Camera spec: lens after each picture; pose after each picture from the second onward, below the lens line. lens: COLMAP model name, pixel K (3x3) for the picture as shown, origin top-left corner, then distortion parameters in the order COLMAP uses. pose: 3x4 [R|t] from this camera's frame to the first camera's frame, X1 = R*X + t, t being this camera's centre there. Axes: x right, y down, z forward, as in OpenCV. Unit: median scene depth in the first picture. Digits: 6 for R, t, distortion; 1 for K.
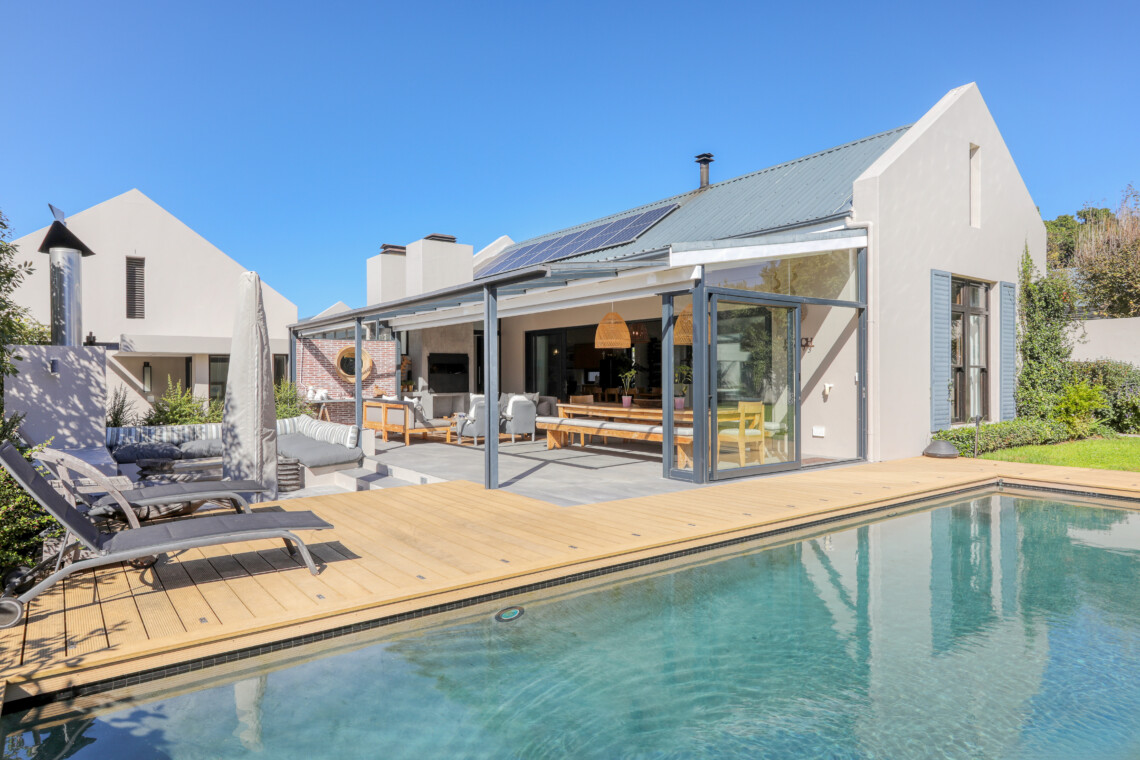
lens RADIAL K [[691.9, 0, 571.3], [0, 691.9, 382.9], [0, 0, 1]] dist [-0.001816, 0.000432]
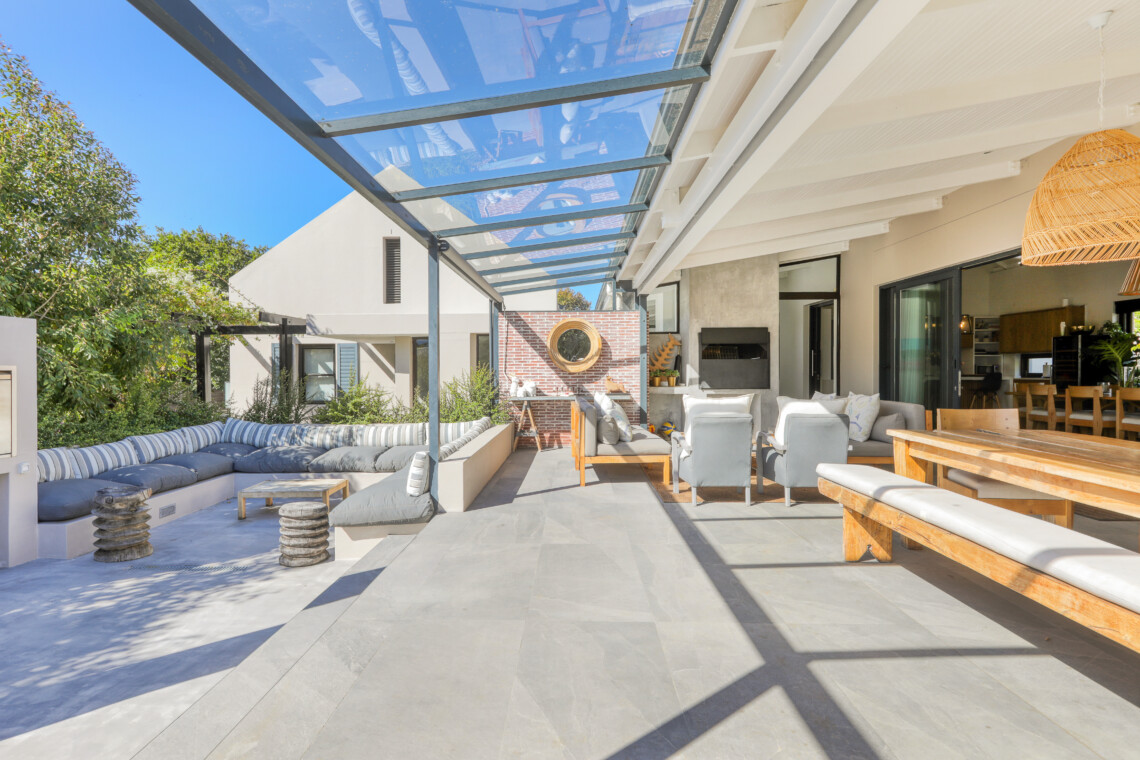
lens RADIAL K [[565.2, 0, 555.2], [0, 565.2, 378.3], [0, 0, 1]] dist [0.012309, 0.000575]
pose [[0.777545, 0.011118, -0.628729, 0.026985], [-0.006154, 0.999930, 0.010071, -0.000034], [0.628798, -0.003961, 0.777559, 0.551933]]
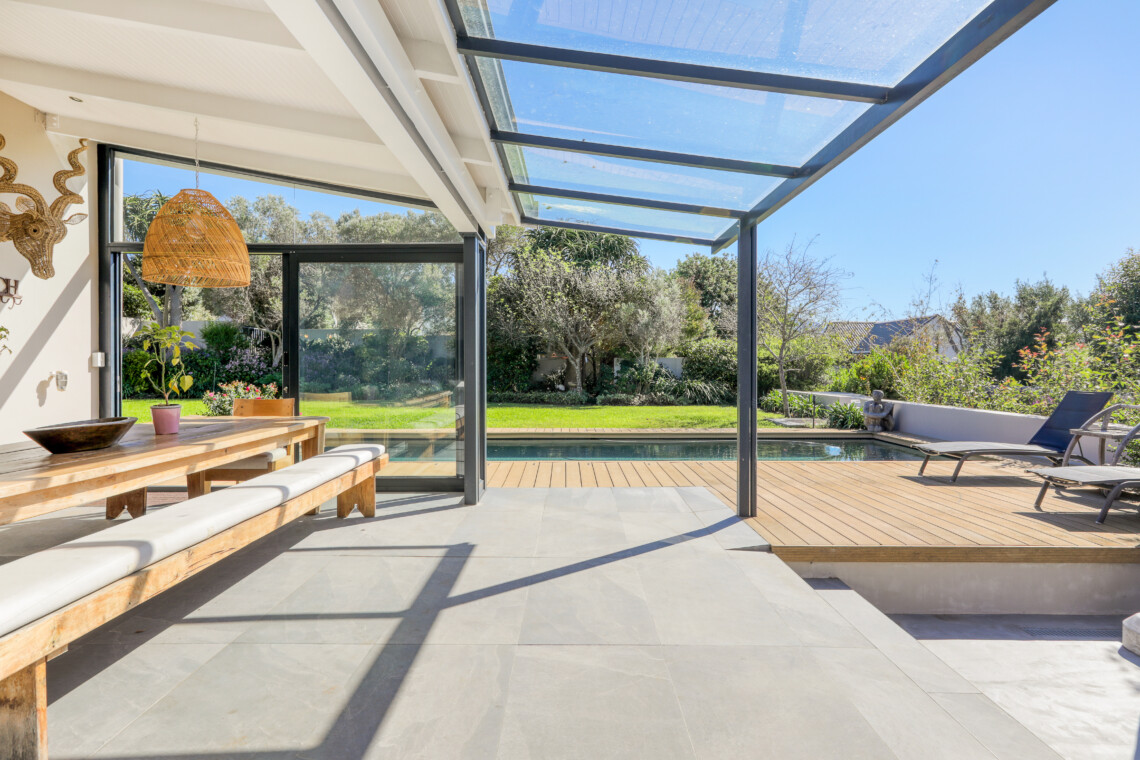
lens RADIAL K [[656.9, 0, 569.7], [0, 656.9, 376.6], [0, 0, 1]] dist [-0.000428, -0.000009]
pose [[-0.800524, -0.000661, 0.599300, -0.224114], [0.012251, 0.999772, 0.017466, -0.000756], [-0.599176, 0.021324, -0.800334, 0.905428]]
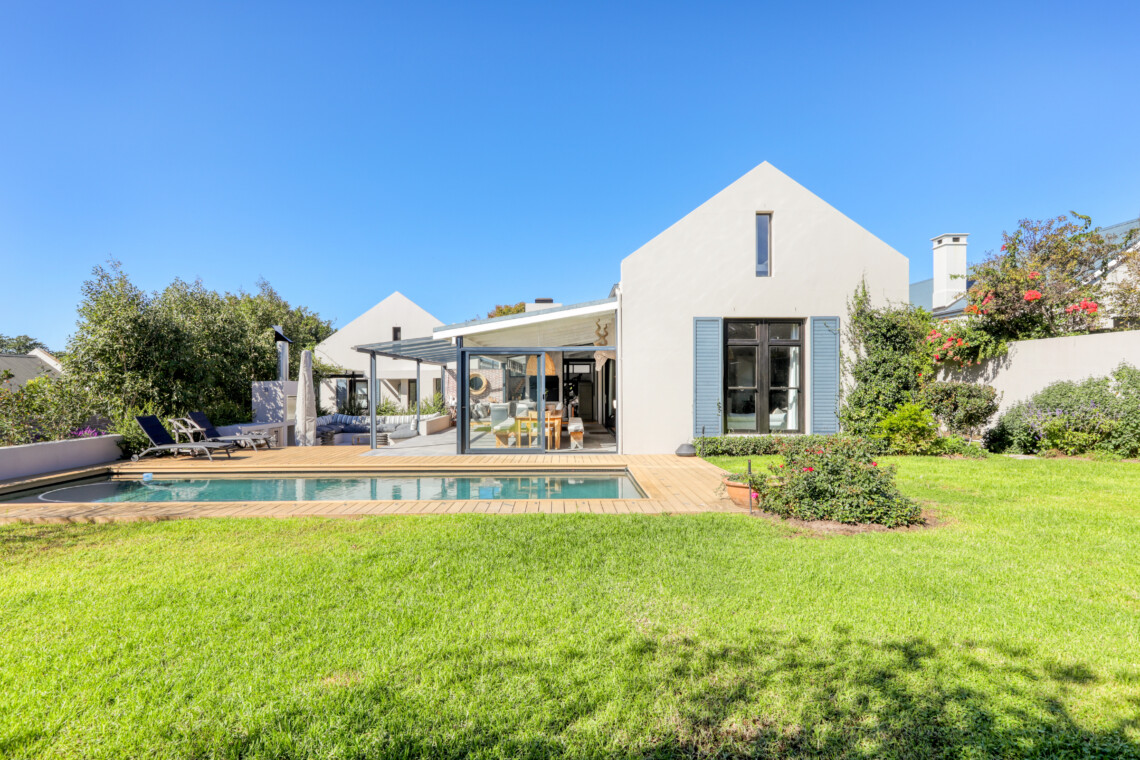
lens RADIAL K [[627.5, 0, 572.2], [0, 627.5, 374.6], [0, 0, 1]] dist [0.000780, -0.000282]
pose [[0.798952, -0.007790, -0.601344, 0.806373], [-0.004424, 0.999813, -0.018829, -0.021294], [0.601378, 0.017704, 0.798768, -0.087720]]
